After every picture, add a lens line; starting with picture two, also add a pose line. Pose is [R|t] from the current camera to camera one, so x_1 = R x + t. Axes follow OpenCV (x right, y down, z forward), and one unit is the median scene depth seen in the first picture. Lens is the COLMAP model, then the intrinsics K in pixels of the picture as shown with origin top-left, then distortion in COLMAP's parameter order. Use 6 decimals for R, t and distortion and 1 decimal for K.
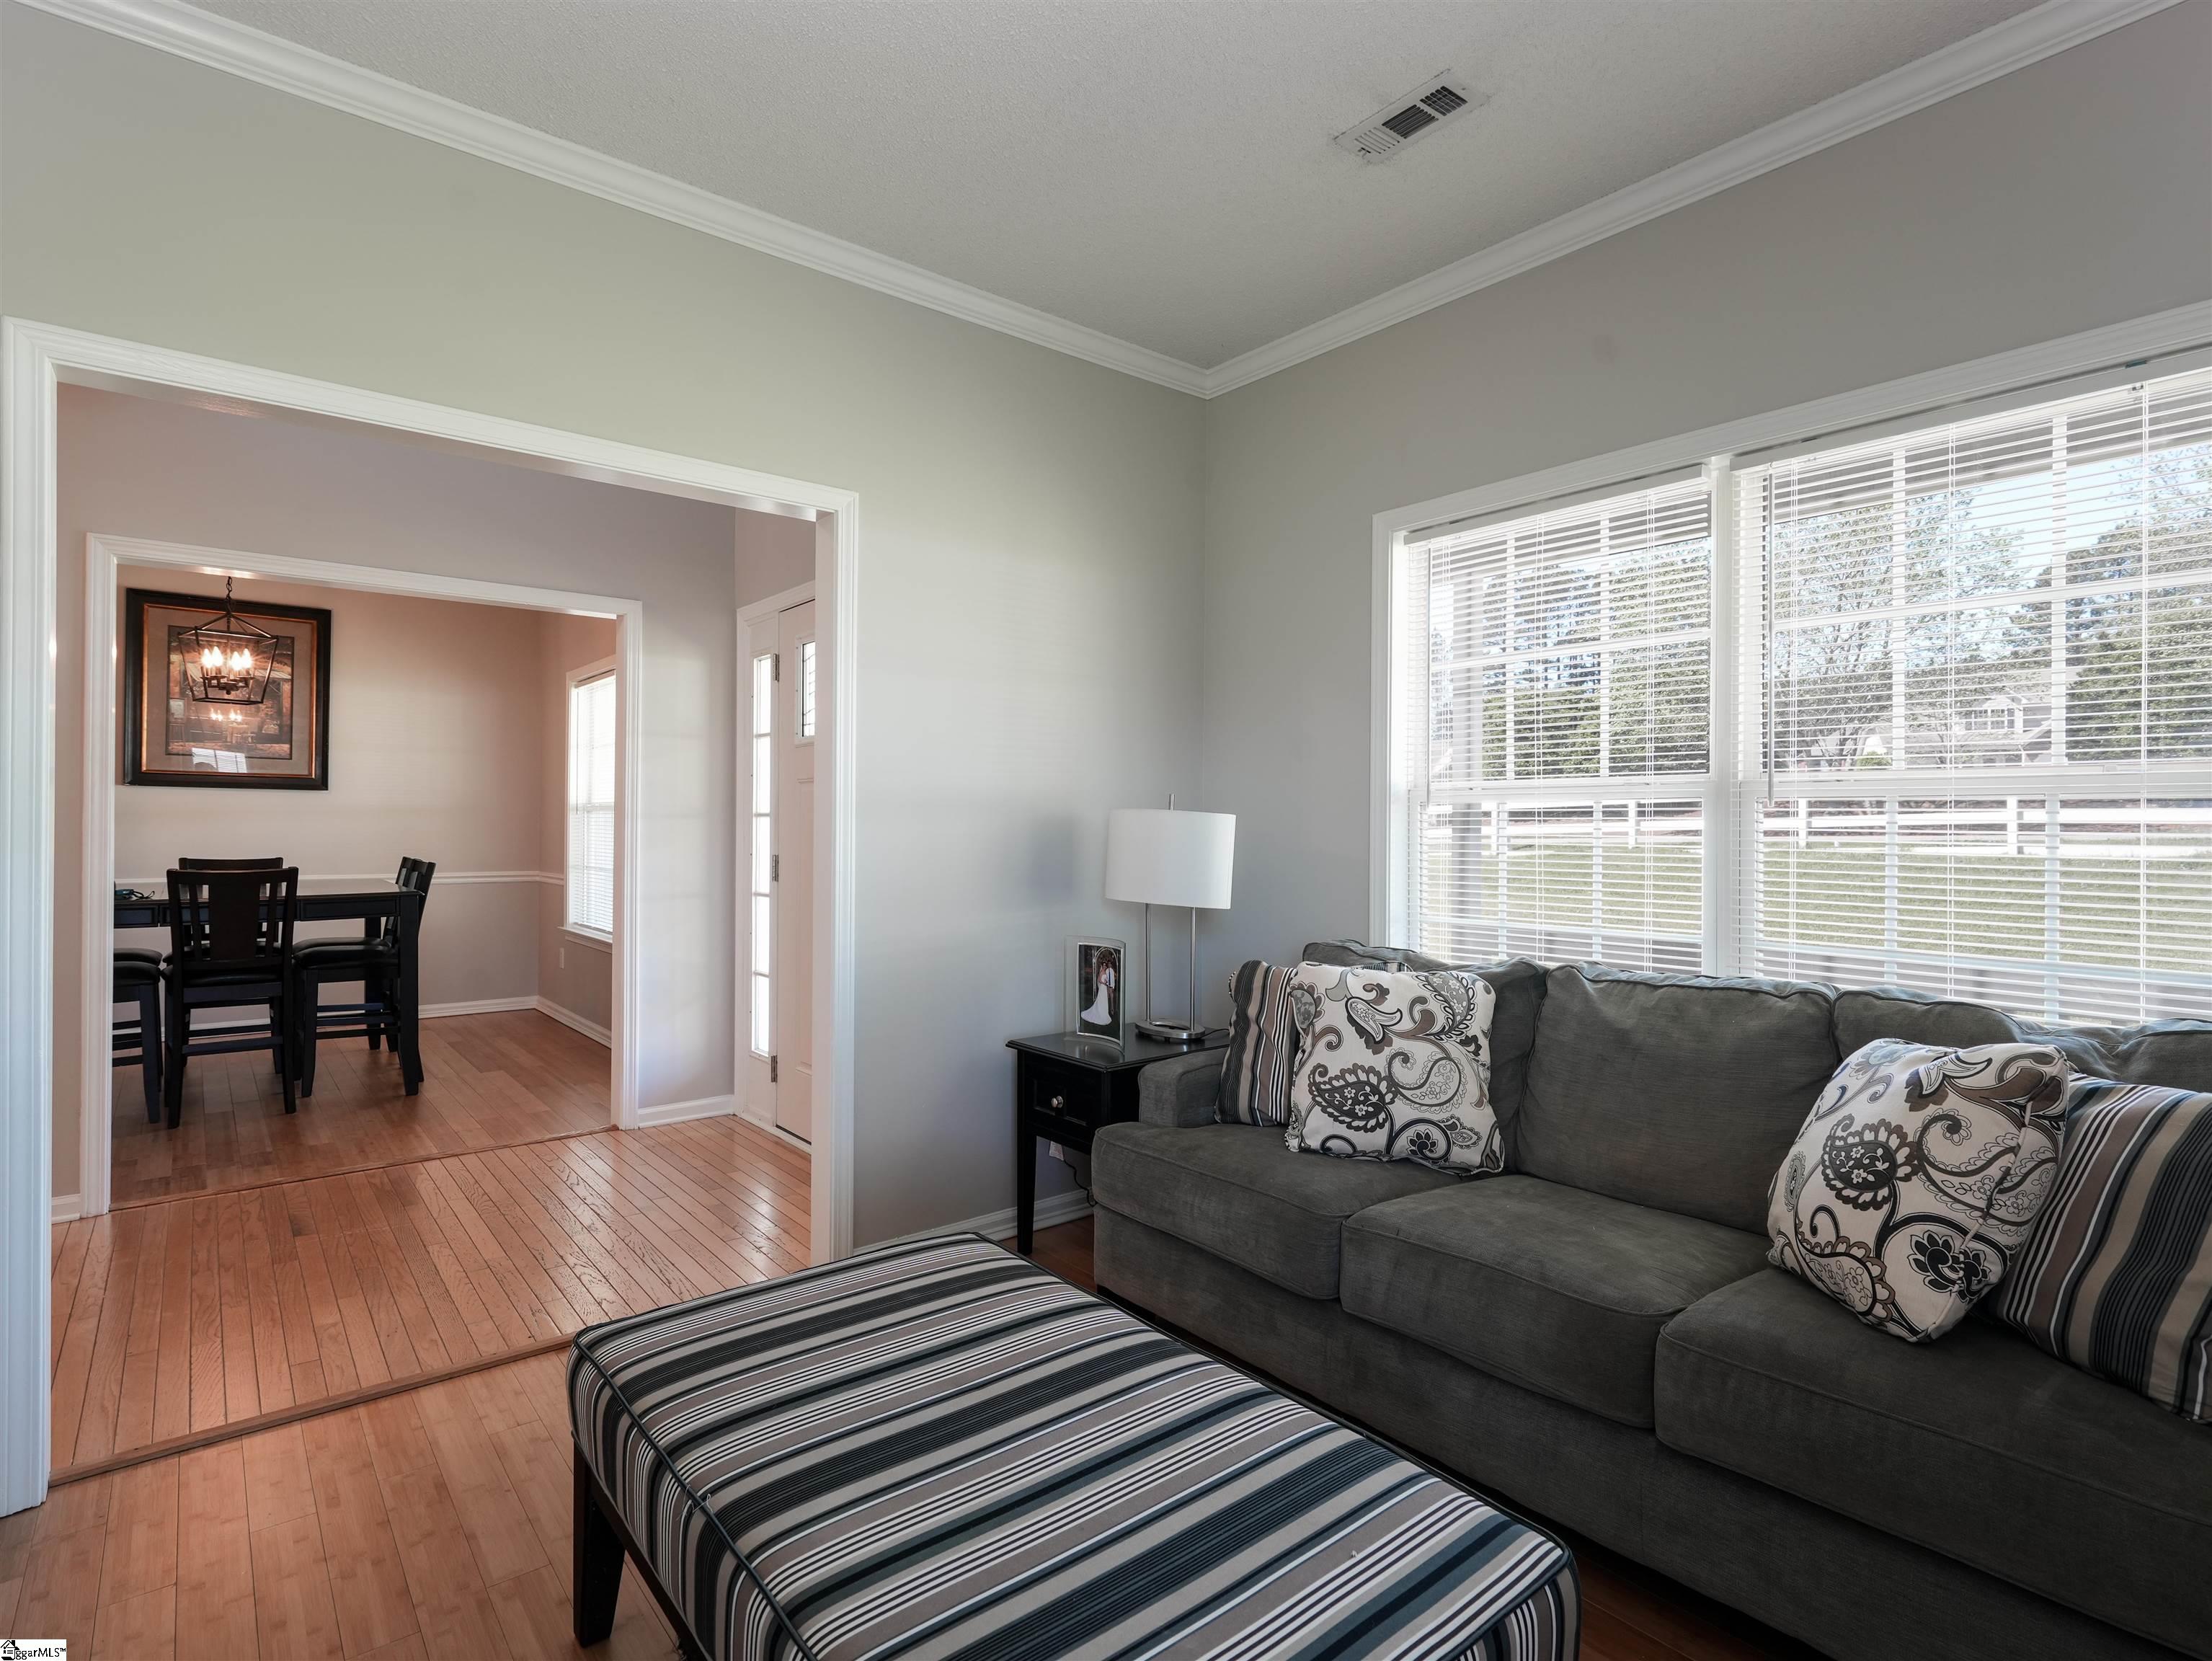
lens RADIAL K [[1140.6, 0, 1111.3], [0, 1140.6, 829.5], [0, 0, 1]] dist [-0.006226, 0.002152]
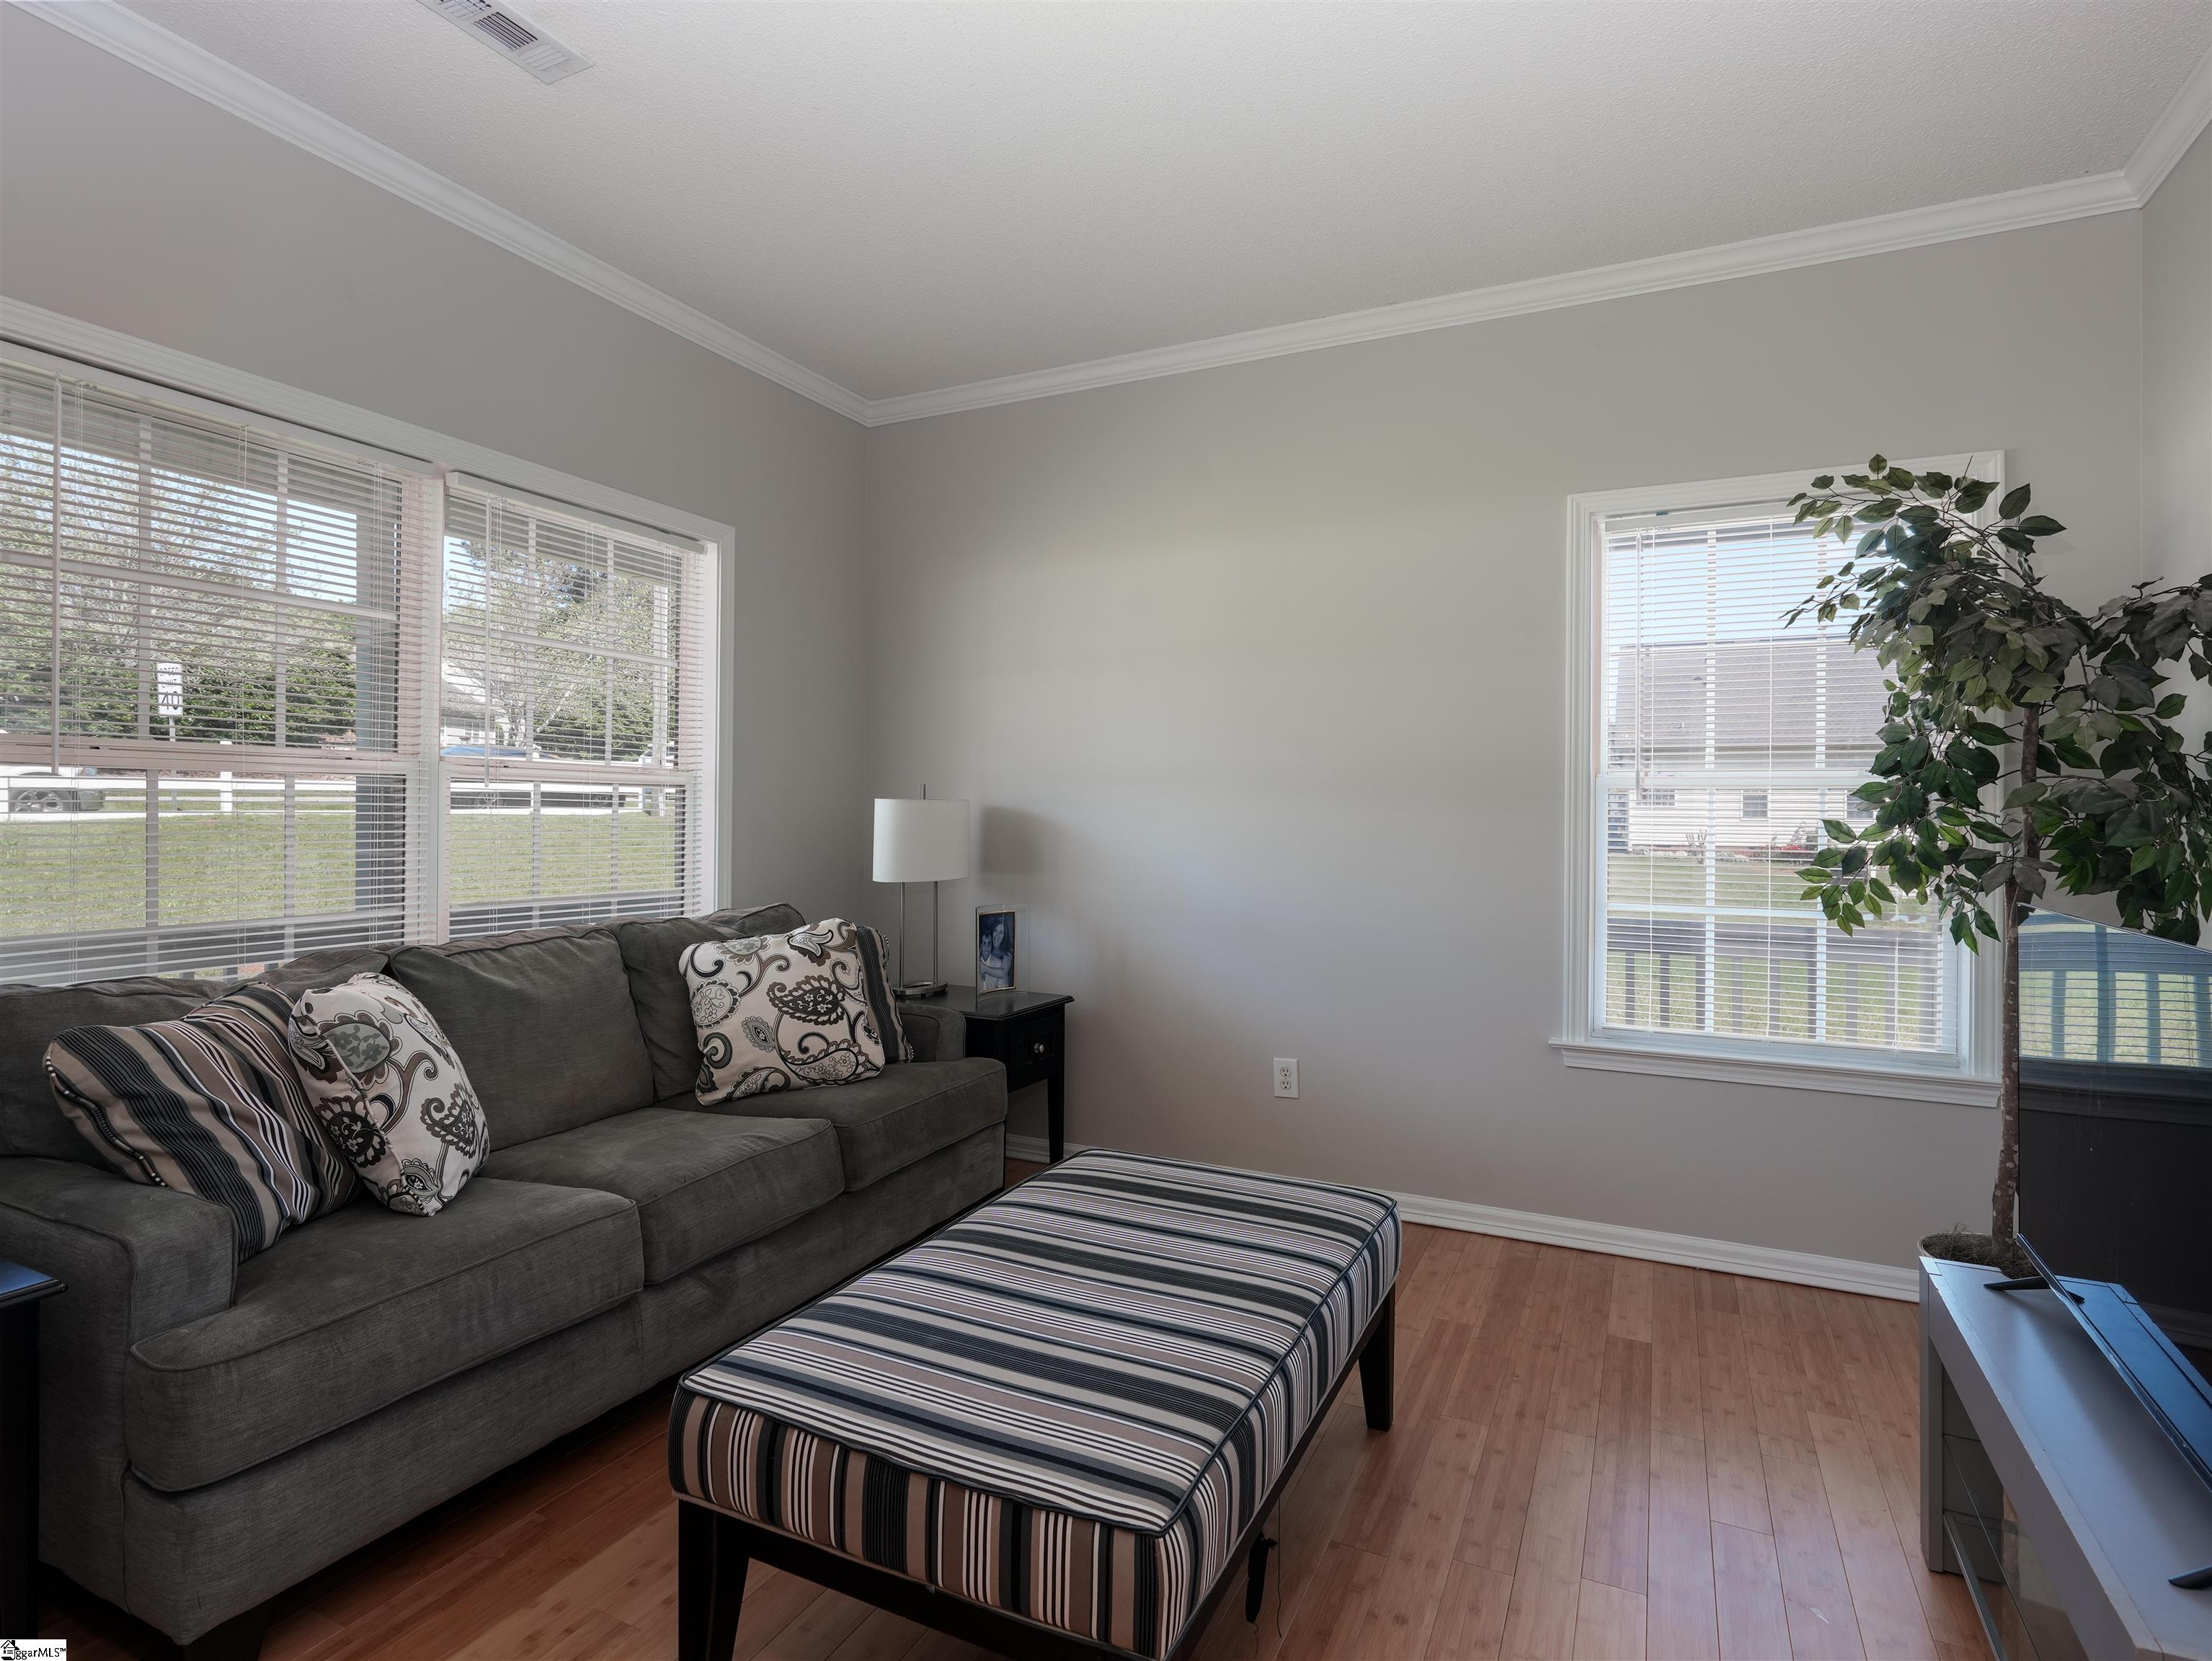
lens RADIAL K [[1140.6, 0, 1097.9], [0, 1140.6, 808.4], [0, 0, 1]] dist [-0.006226, 0.002152]
pose [[-0.424350, -0.003673, 0.905491, -0.756776], [-0.009413, 0.999956, -0.000355, -0.005010], [-0.905449, -0.008674, -0.424366, 0.923758]]
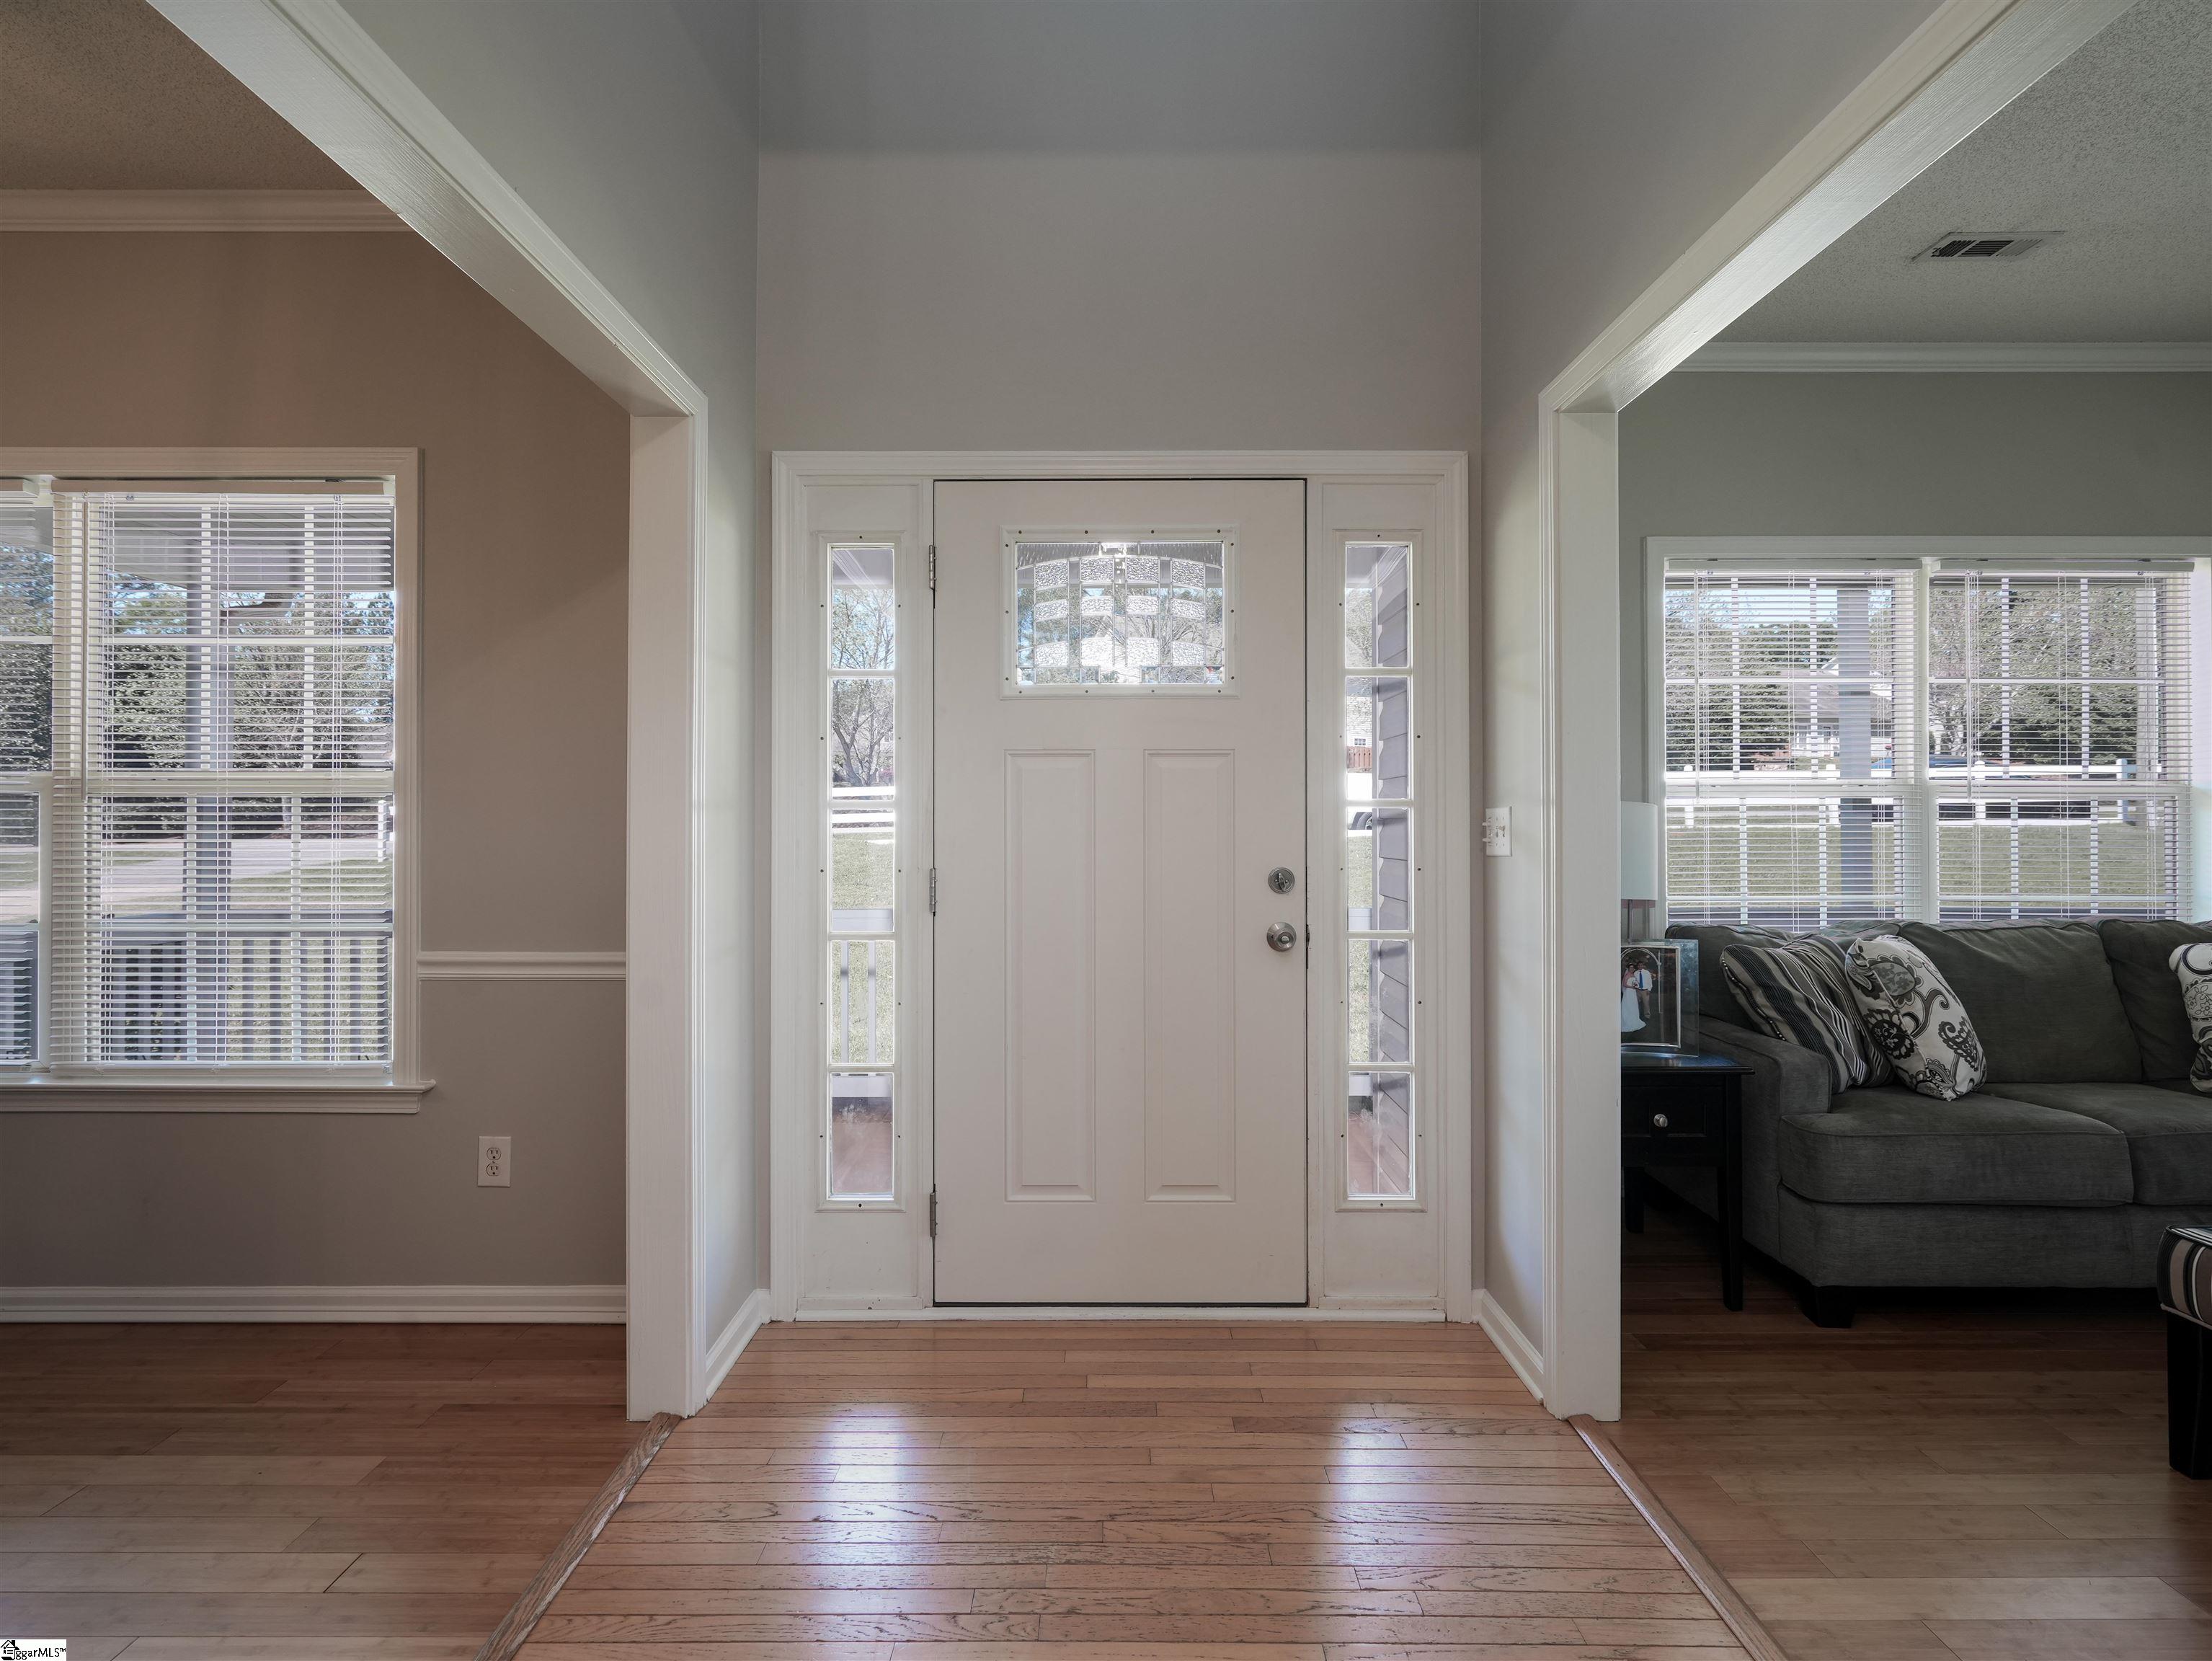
lens RADIAL K [[1140.6, 0, 1097.1], [0, 1140.6, 818.2], [0, 0, 1]] dist [-0.006226, 0.002152]
pose [[0.625586, -0.002650, 0.780150, -1.279170], [0.006128, 0.999980, -0.001517, -0.006439], [-0.780131, 0.005730, 0.625590, 0.956384]]
